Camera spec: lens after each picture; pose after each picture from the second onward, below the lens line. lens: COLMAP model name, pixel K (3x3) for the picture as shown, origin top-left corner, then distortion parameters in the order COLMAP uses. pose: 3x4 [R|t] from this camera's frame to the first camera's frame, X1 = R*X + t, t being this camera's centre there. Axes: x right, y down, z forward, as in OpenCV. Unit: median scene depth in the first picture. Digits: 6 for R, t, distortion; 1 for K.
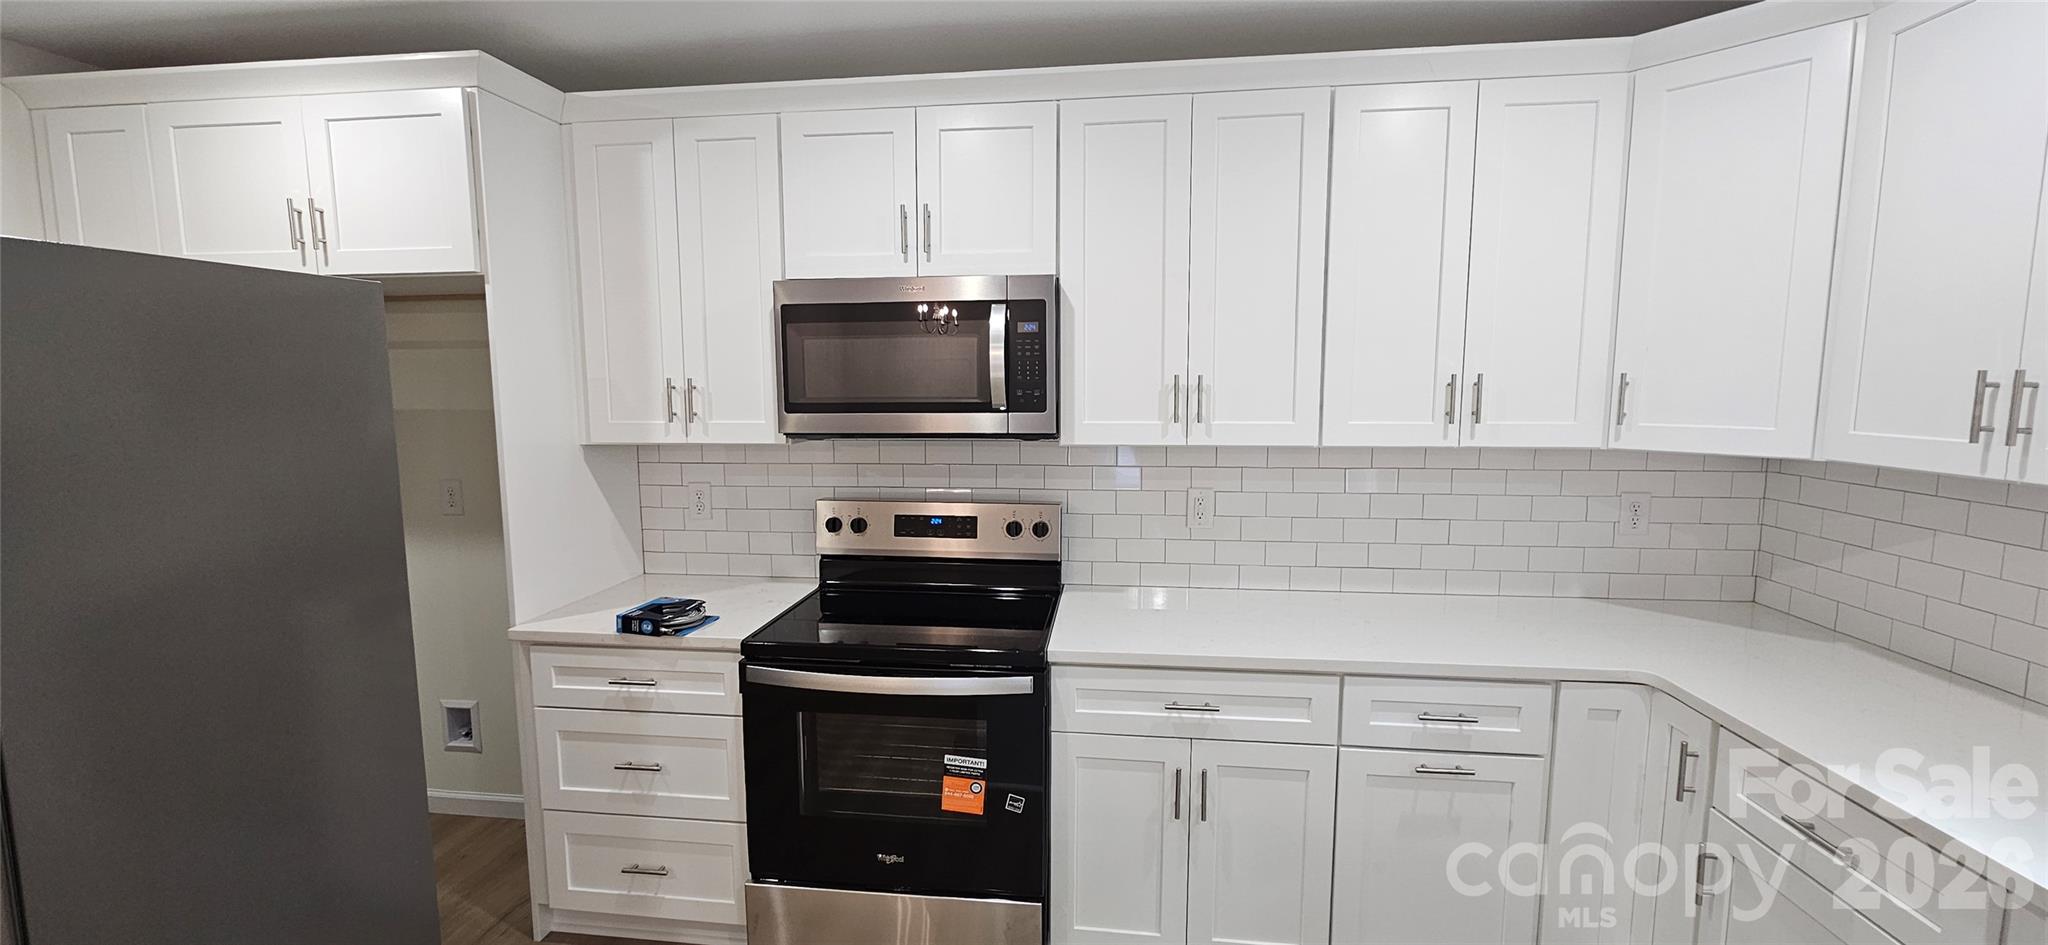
lens RADIAL K [[840.1, 0, 1013.0], [0, 840.1, 472.1], [0, 0, 1]] dist [-0.000376, 0.000818]
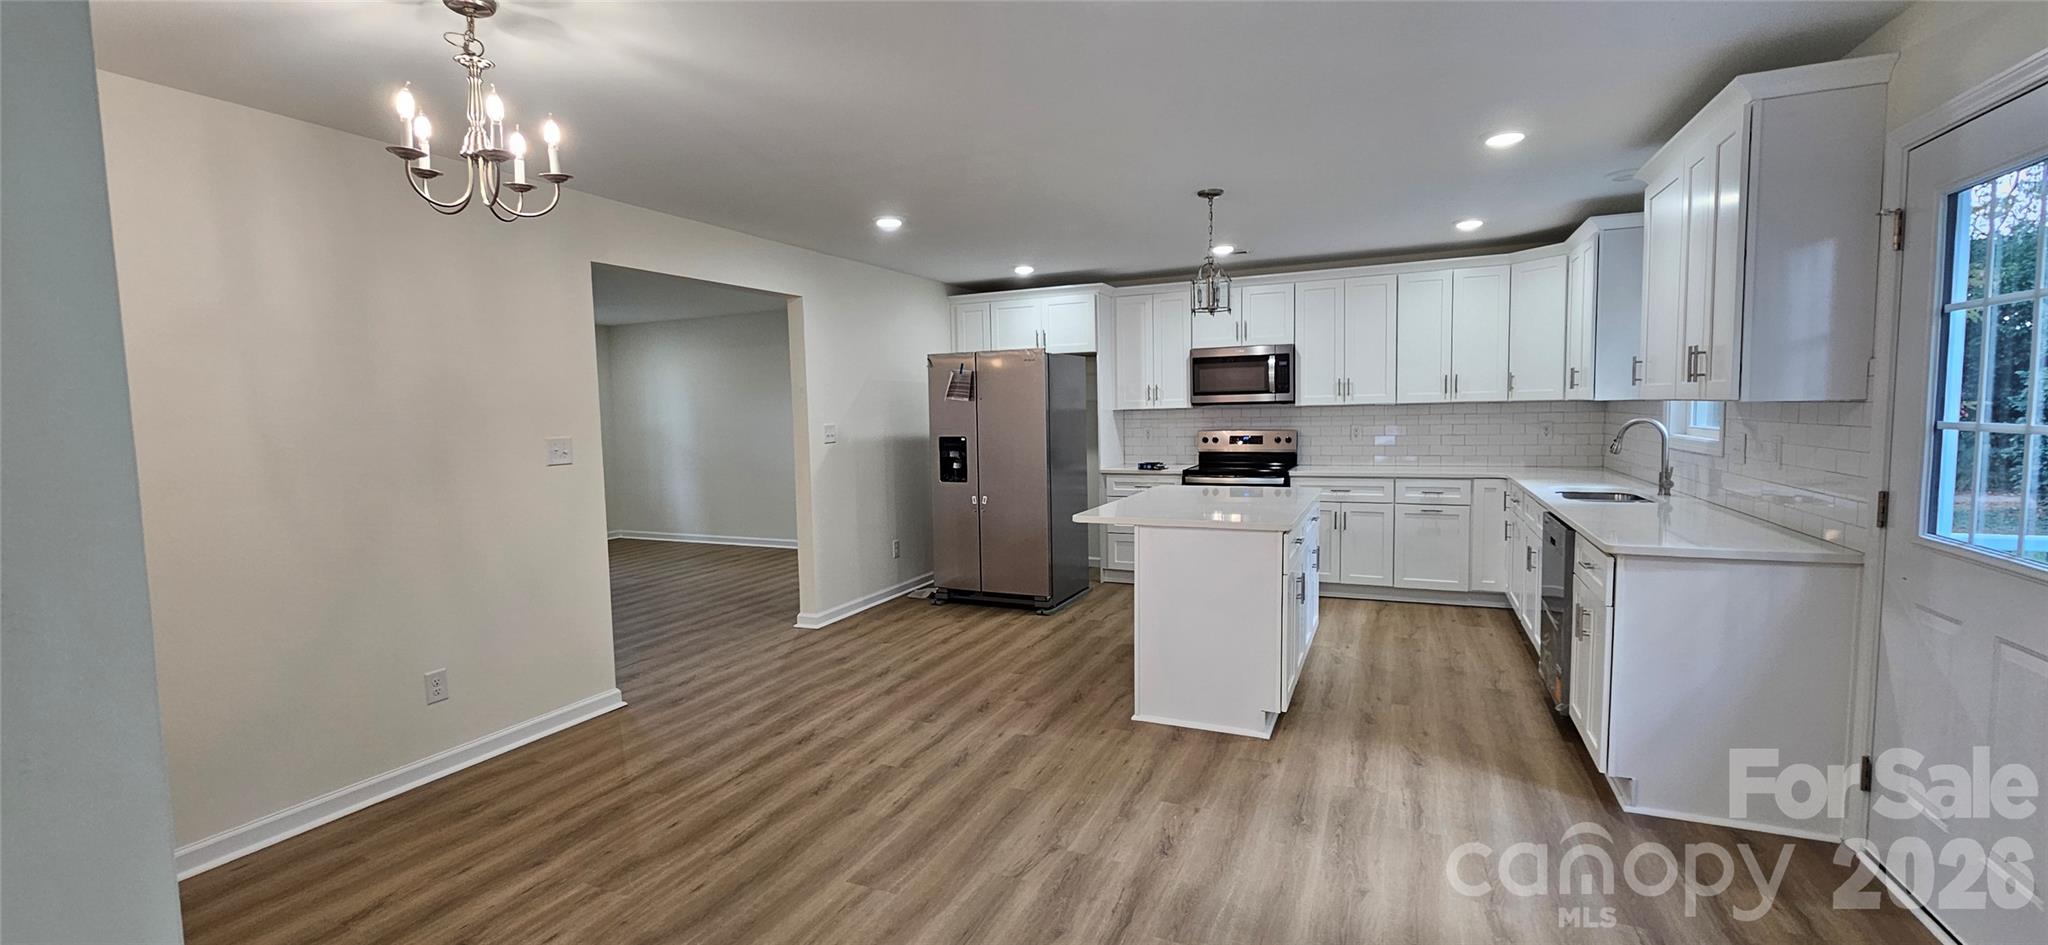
lens RADIAL K [[840.1, 0, 1013.0], [0, 840.1, 472.1], [0, 0, 1]] dist [-0.000376, 0.000818]
pose [[0.952773, 0.004459, -0.303652, 0.012052], [-0.013165, 0.999559, -0.026629, 0.280589], [0.303399, 0.029370, 0.952411, -1.951459]]
